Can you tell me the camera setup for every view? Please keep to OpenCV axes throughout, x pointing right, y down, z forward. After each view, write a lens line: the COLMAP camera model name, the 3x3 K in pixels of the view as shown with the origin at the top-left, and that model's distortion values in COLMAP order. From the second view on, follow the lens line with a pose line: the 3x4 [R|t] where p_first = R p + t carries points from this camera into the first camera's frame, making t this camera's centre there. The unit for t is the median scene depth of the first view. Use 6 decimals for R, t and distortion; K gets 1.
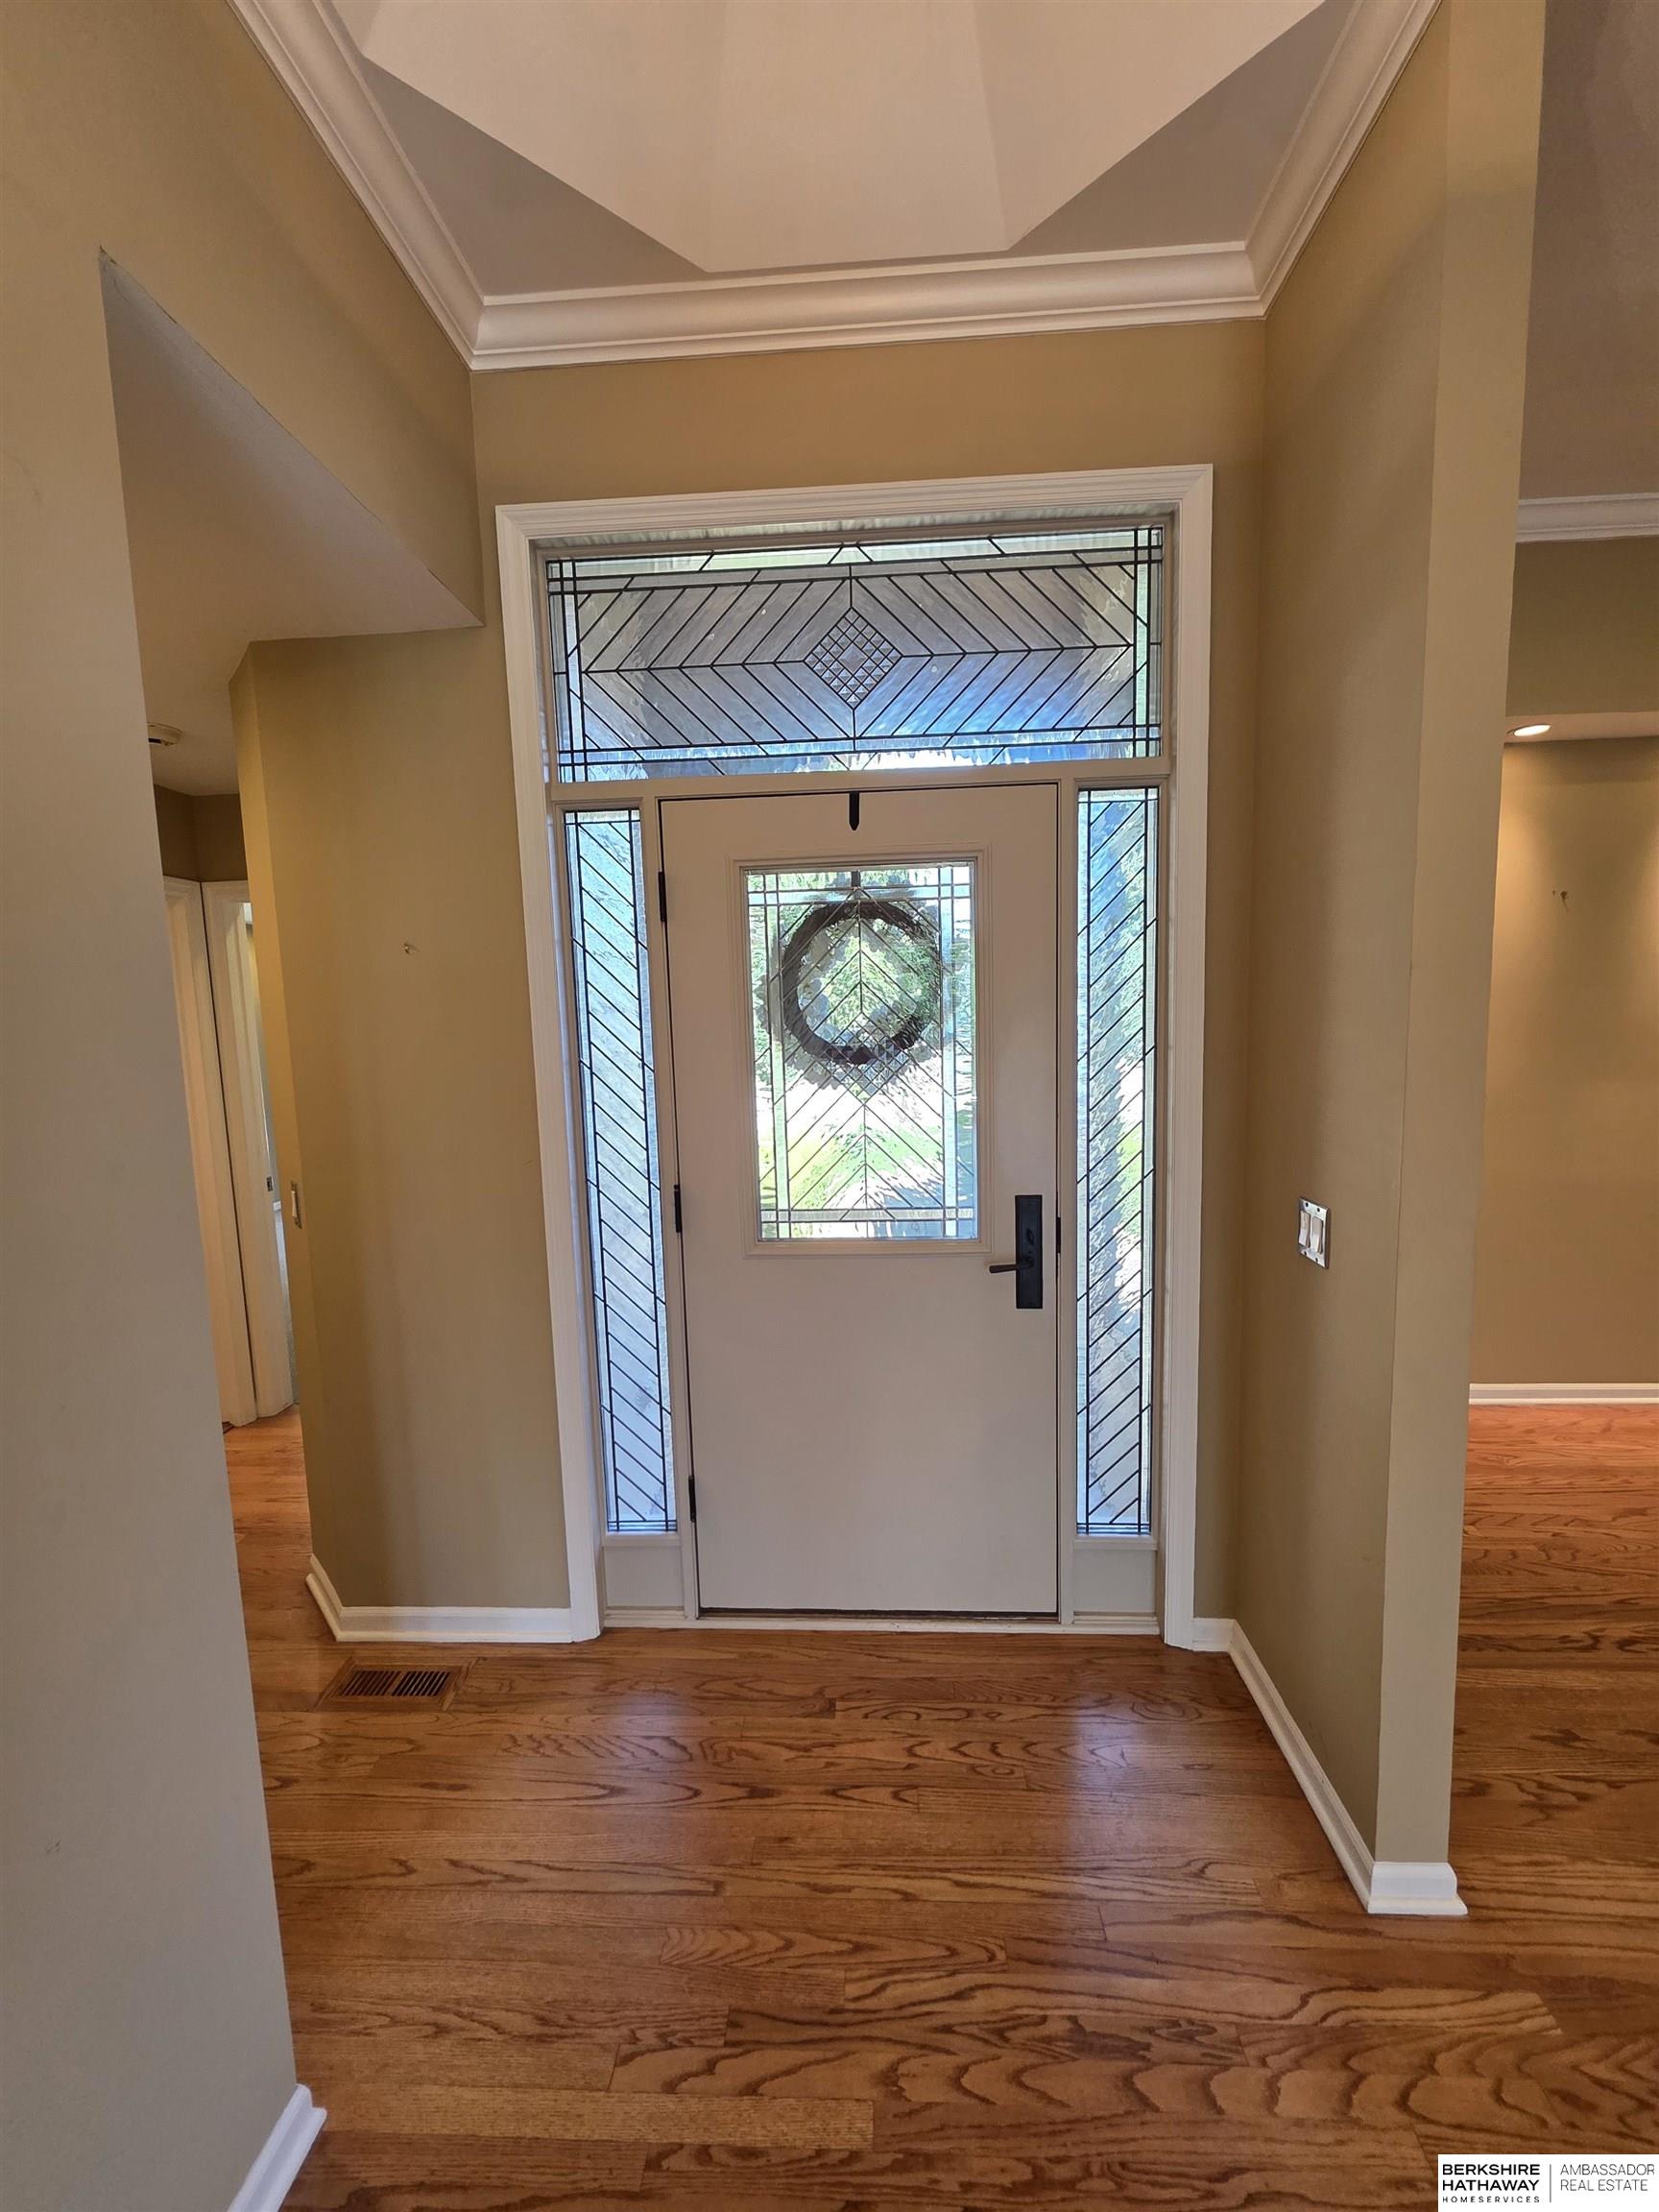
lens RADIAL K [[880.6, 0, 837.8], [0, 880.6, 1117.9], [0, 0, 1]] dist [0.002698, -0.001107]
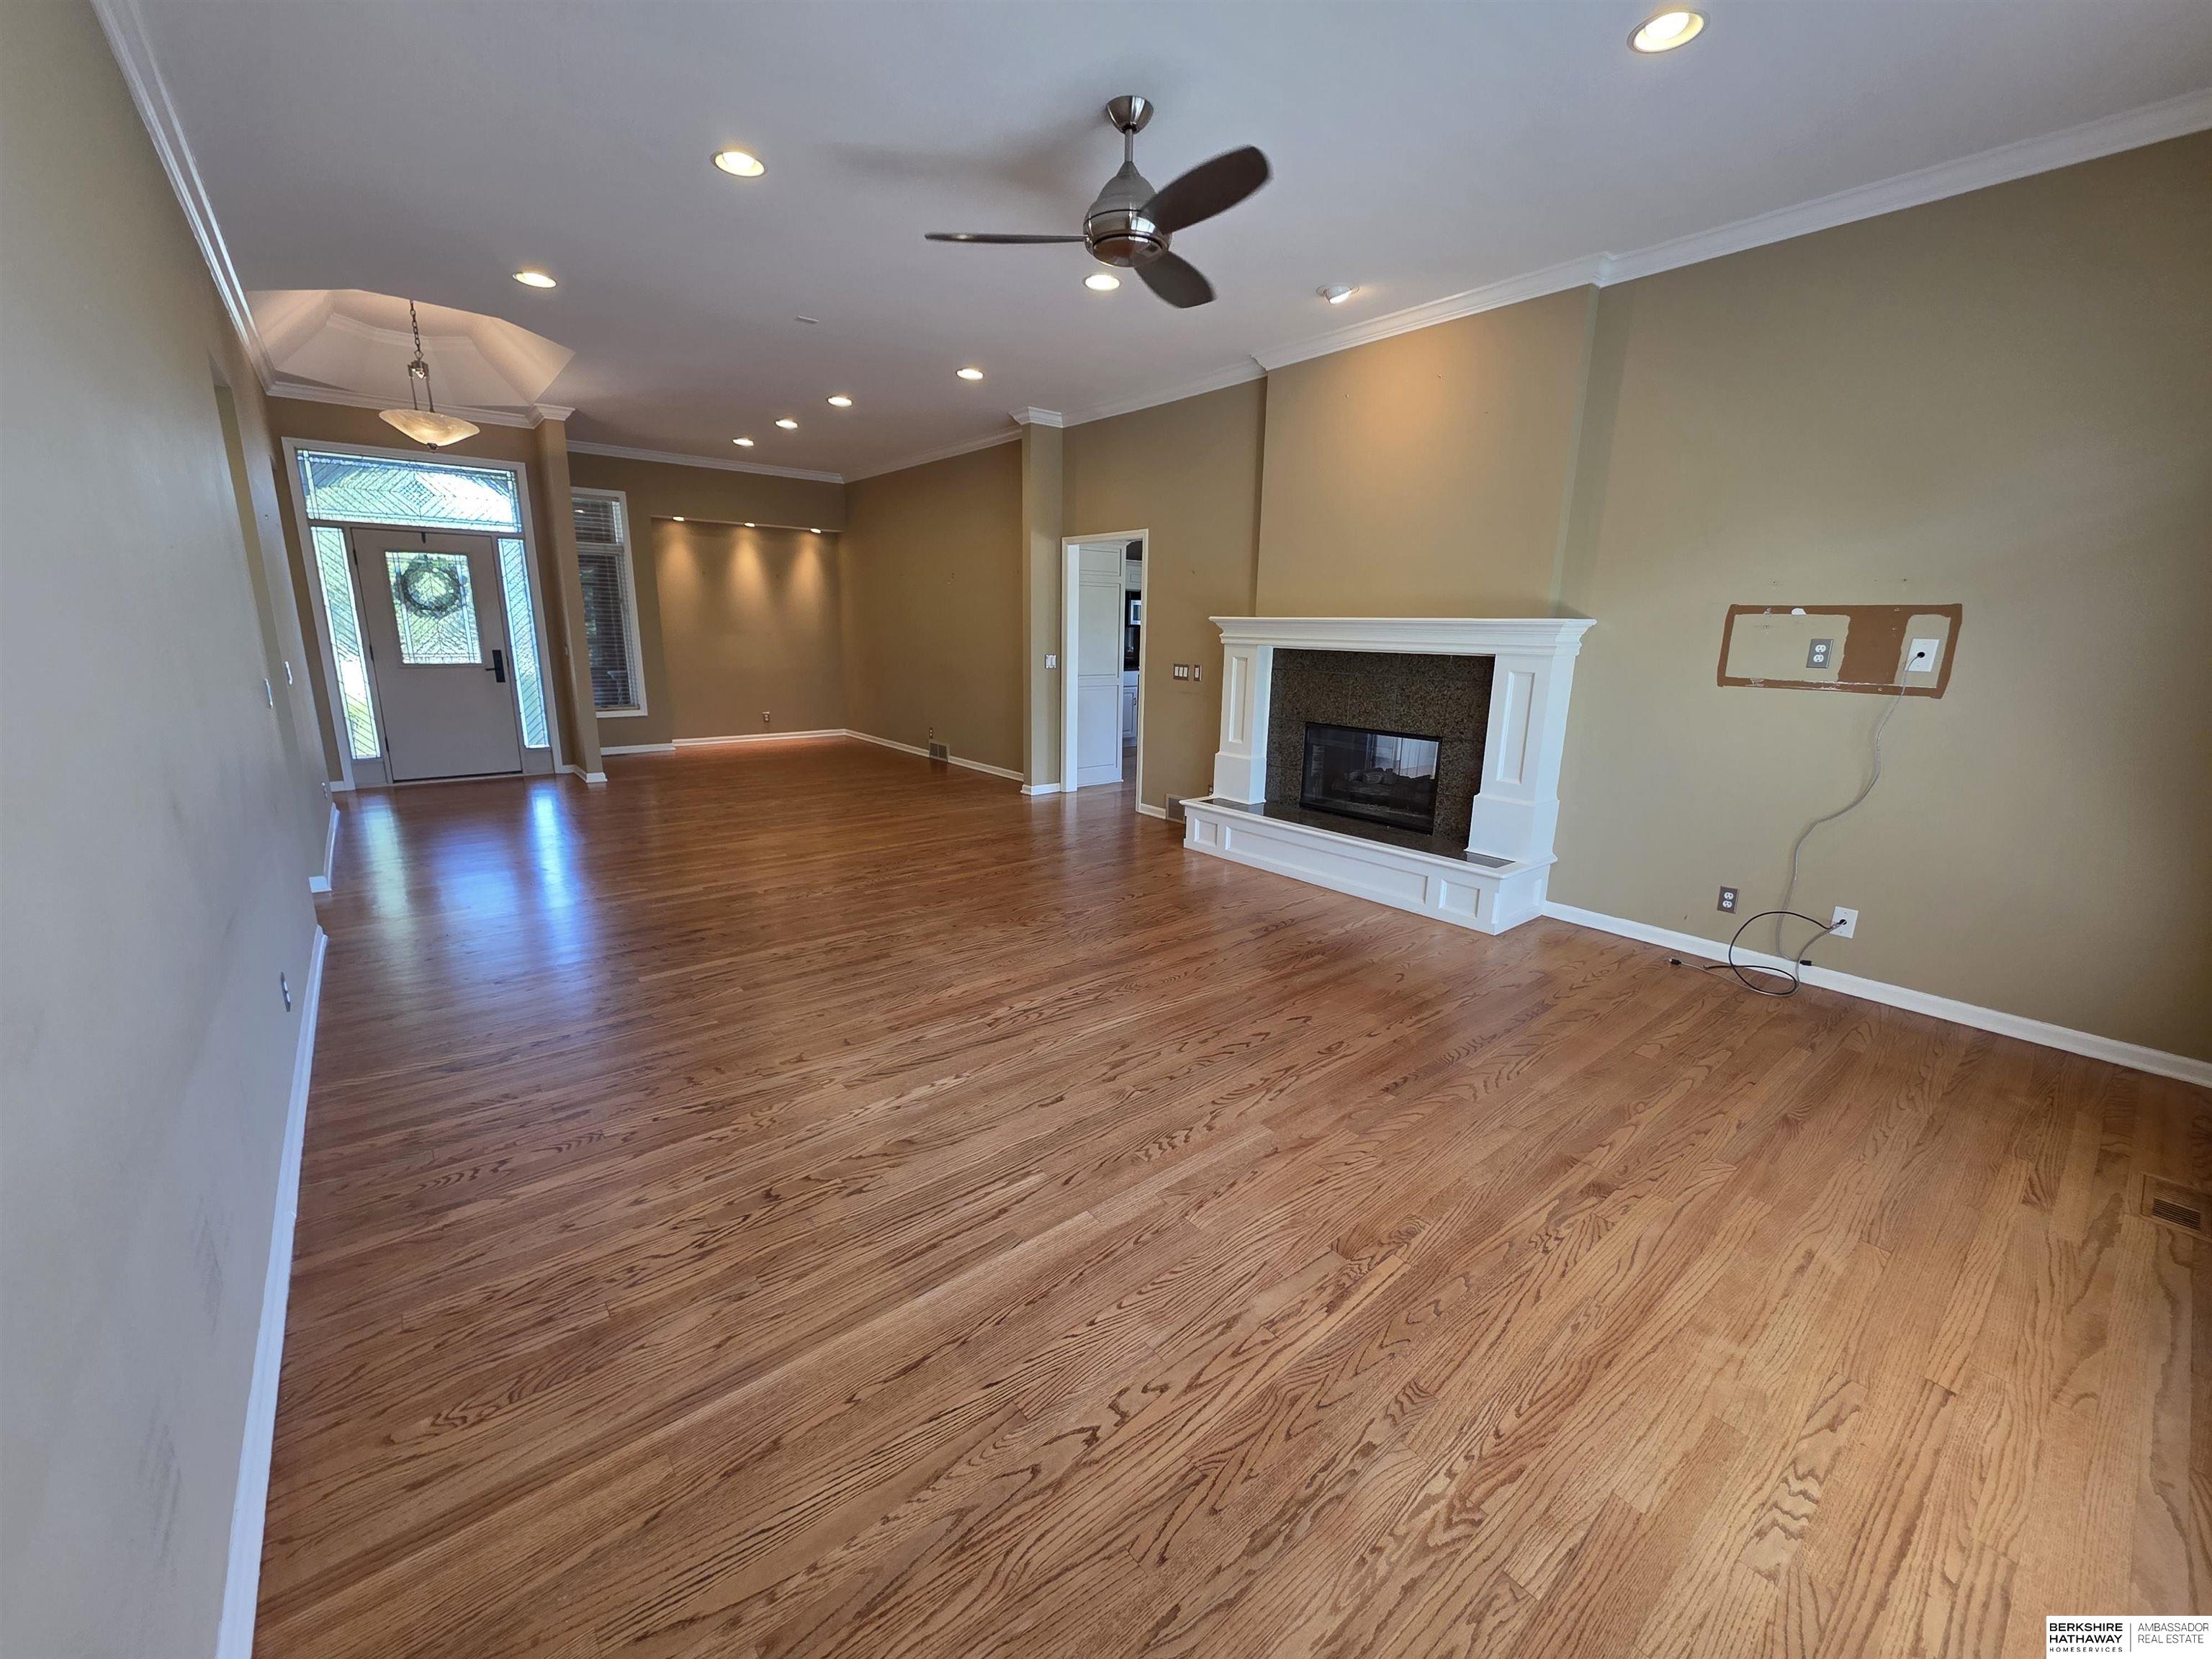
lens RADIAL K [[880.6, 0, 1109.5], [0, 880.6, 830.3], [0, 0, 1]] dist [0.002698, -0.001107]
pose [[0.725903, -0.116595, 0.677842, -0.502434], [0.038898, 0.990909, 0.128789, 0.453495], [-0.686696, -0.067121, 0.723839, -3.428849]]
